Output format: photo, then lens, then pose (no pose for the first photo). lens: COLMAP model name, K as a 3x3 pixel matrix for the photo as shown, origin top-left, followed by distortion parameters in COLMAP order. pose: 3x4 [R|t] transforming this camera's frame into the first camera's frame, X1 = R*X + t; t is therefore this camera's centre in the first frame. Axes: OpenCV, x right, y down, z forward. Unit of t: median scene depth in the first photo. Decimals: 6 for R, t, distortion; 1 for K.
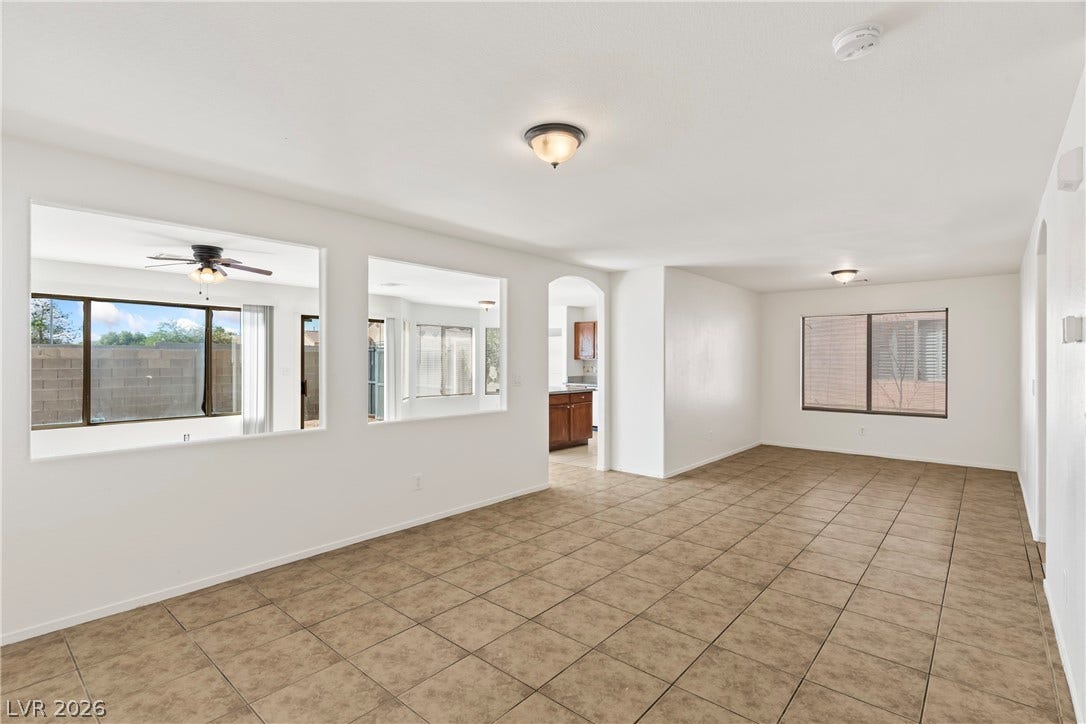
lens RADIAL K [[510.8, 0, 542.4], [0, 510.8, 359.2], [0, 0, 1]] dist [-0.000170, 0.000212]
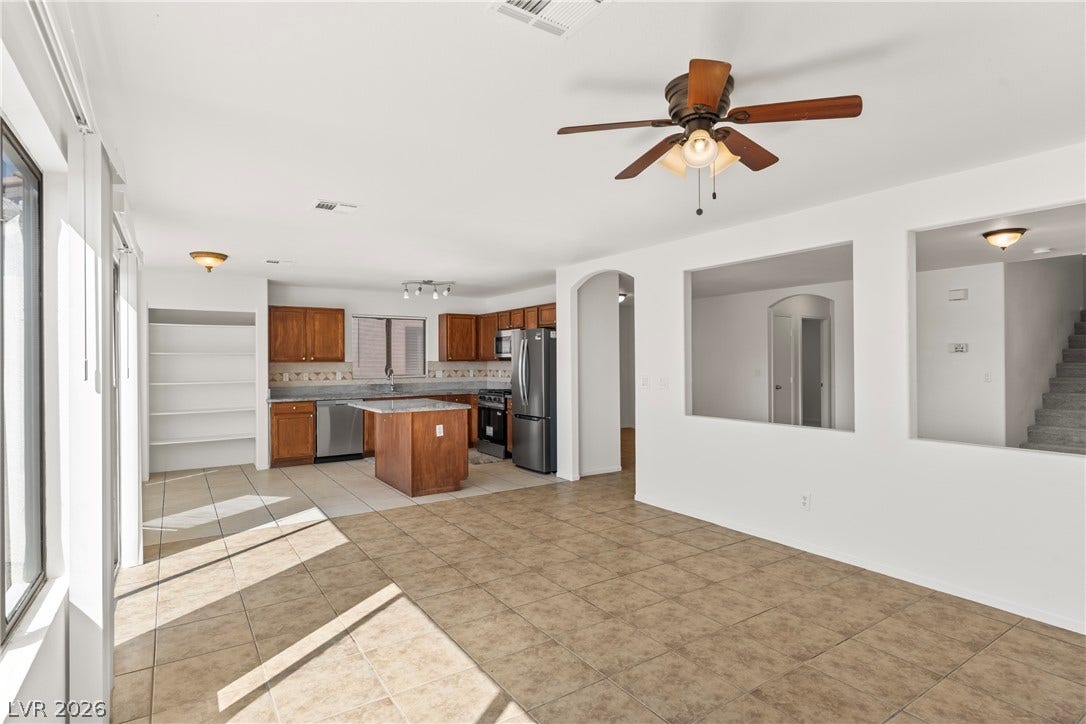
lens RADIAL K [[555.7, 0, 539.9], [0, 555.7, 358.5], [0, 0, 1]] dist [0.000985, 0.000548]
pose [[0.262833, -0.000684, 0.964841, -1.483876], [0.009073, 0.999957, -0.001763, -0.000803], [-0.964799, 0.009218, 0.262828, 1.343933]]
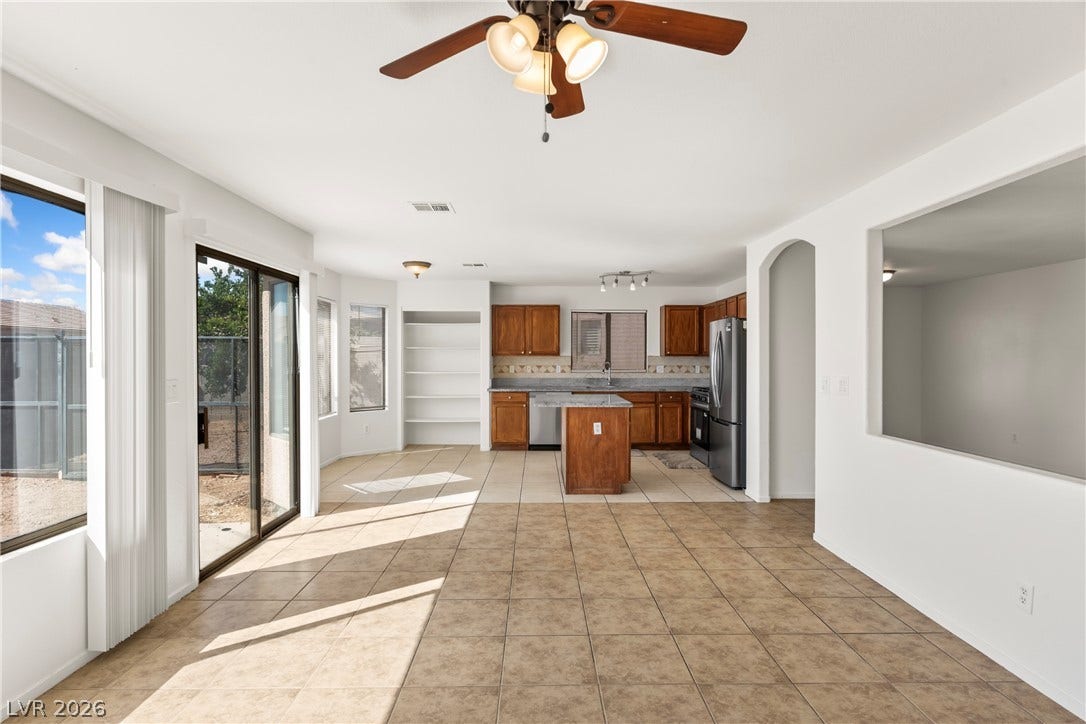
lens RADIAL K [[546.6, 0, 543.0], [0, 546.6, 362.0], [0, 0, 1]] dist [-0.002538, 0.000431]
pose [[0.742273, -0.009084, 0.670036, -1.140629], [0.002313, 0.999937, 0.010994, 0.002049], [-0.670093, -0.006611, 0.742247, 1.045719]]
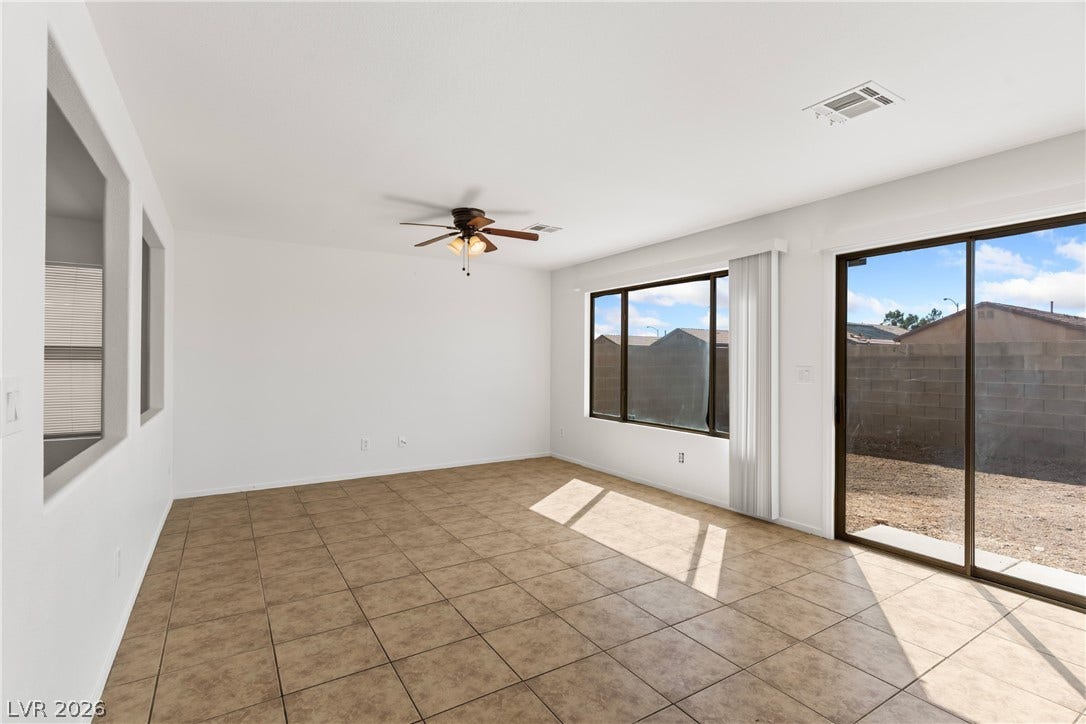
lens RADIAL K [[514.6, 0, 543.7], [0, 514.6, 359.6], [0, 0, 1]] dist [0.001878, -0.000286]
pose [[-0.284464, -0.004255, -0.958677, 0.120782], [-0.006564, 0.999975, -0.002490, 0.028895], [0.958664, 0.005584, -0.284485, 1.798300]]
